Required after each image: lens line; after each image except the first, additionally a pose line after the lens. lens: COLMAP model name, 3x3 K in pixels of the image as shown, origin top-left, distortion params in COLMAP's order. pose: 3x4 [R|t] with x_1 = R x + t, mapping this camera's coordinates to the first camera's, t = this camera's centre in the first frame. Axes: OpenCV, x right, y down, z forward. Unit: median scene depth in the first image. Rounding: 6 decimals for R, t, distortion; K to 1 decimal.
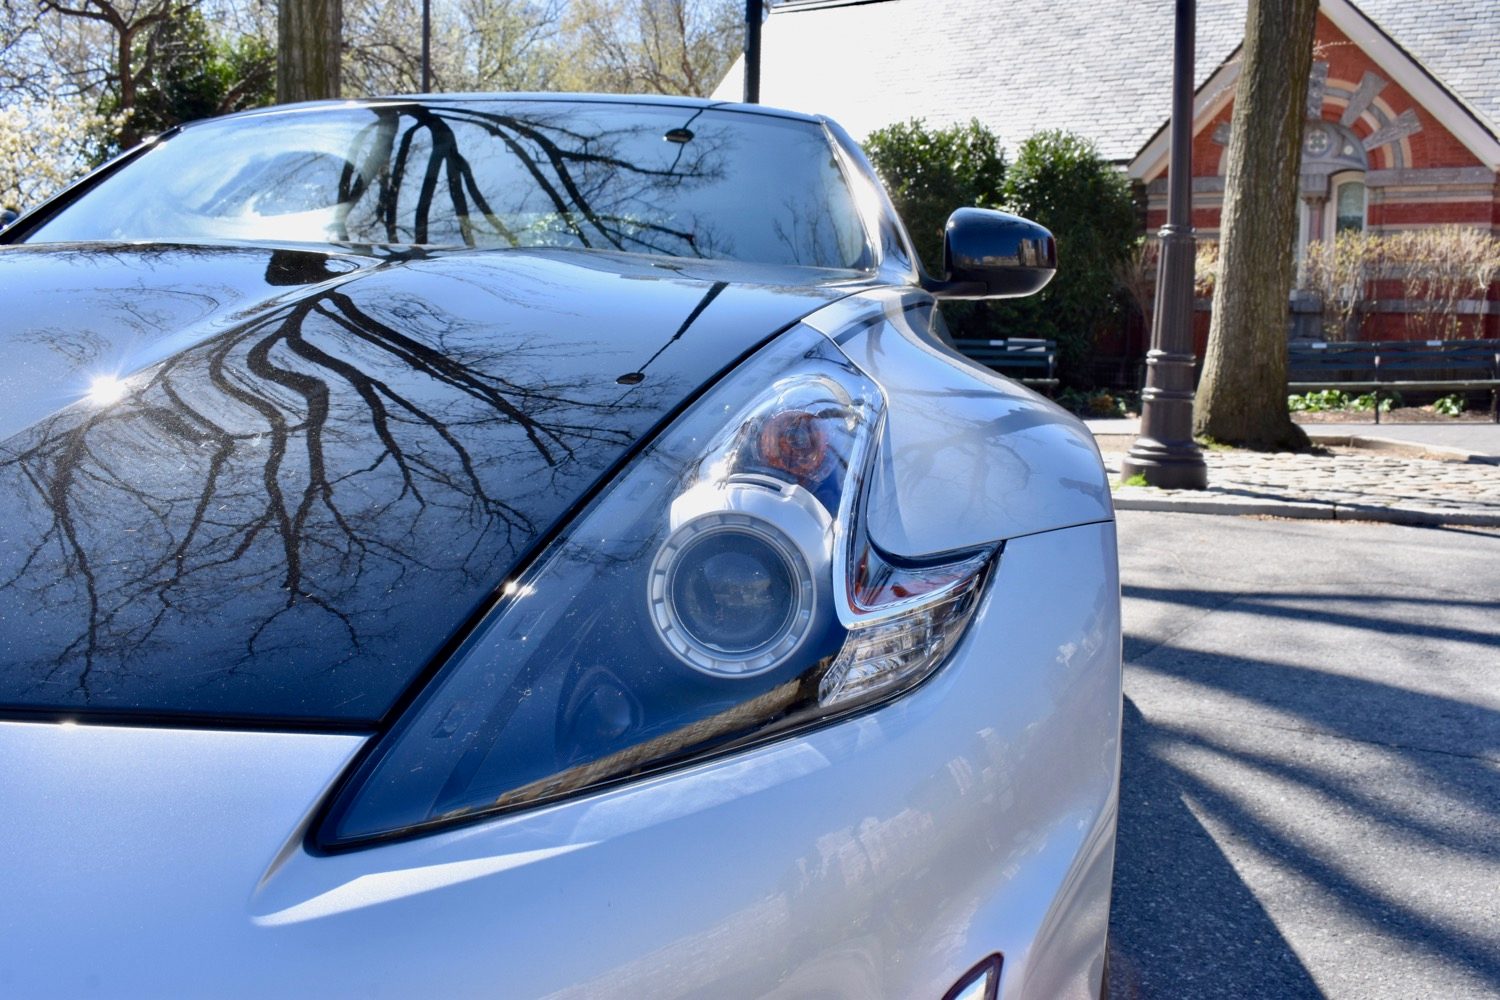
lens RADIAL K [[1397.7, 0, 750.6], [0, 1397.7, 494.5], [0, 0, 1]] dist [-0.072884, 0.000000]
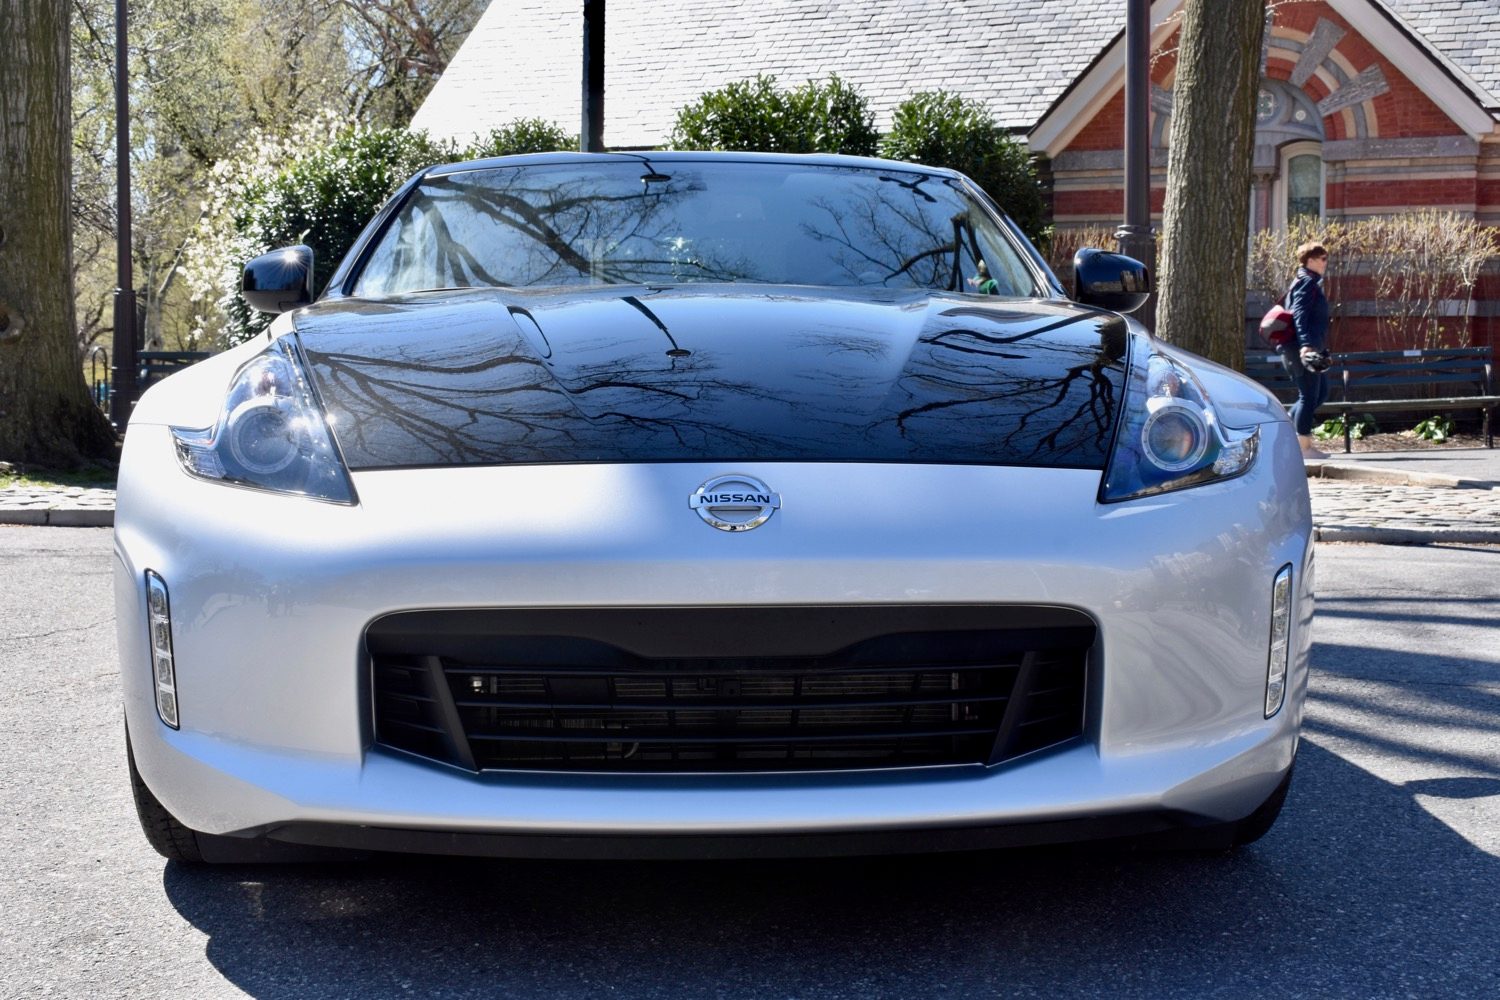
lens RADIAL K [[2031.7, 0, 747.3], [0, 2031.7, 500.9], [0, 0, 1]] dist [-0.025190, 0.000000]
pose [[0.989363, -0.022158, 0.143770, -0.062874], [0.028437, 0.998723, -0.041765, 0.015153], [-0.142661, 0.045410, 0.988729, -0.121398]]
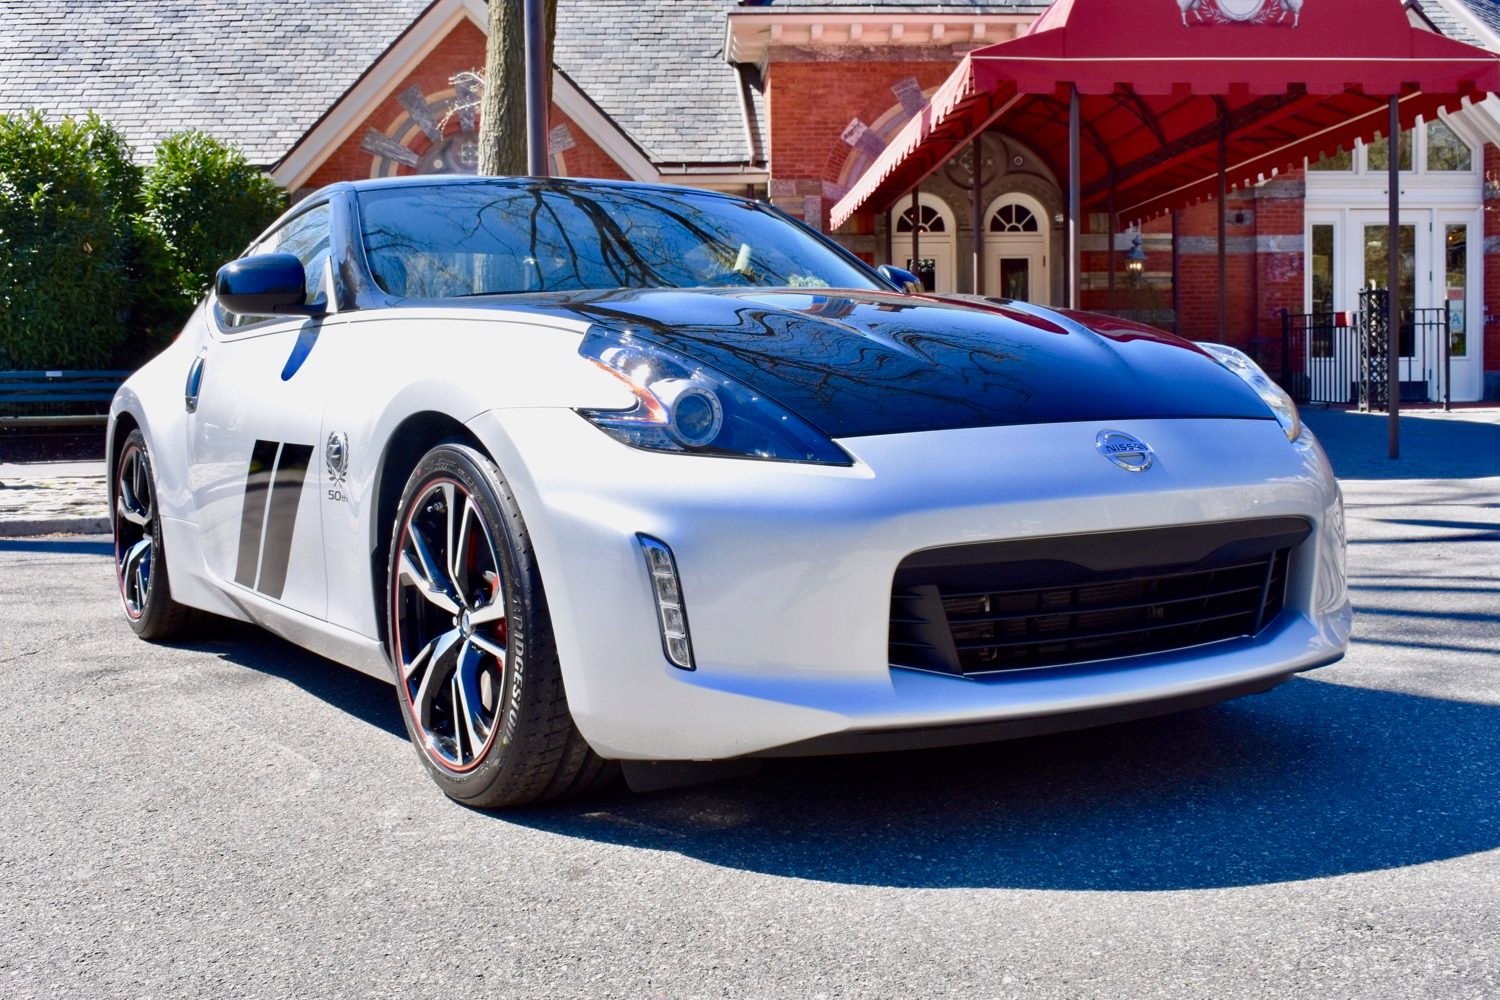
lens RADIAL K [[1743.2, 0, 753.8], [0, 1743.2, 502.6], [0, 0, 1]] dist [-0.047269, 0.000000]
pose [[0.803330, -0.072460, 0.591109, -0.175450], [0.093657, 0.995591, -0.005238, 0.011382], [-0.588123, 0.059570, 0.806574, -0.085620]]
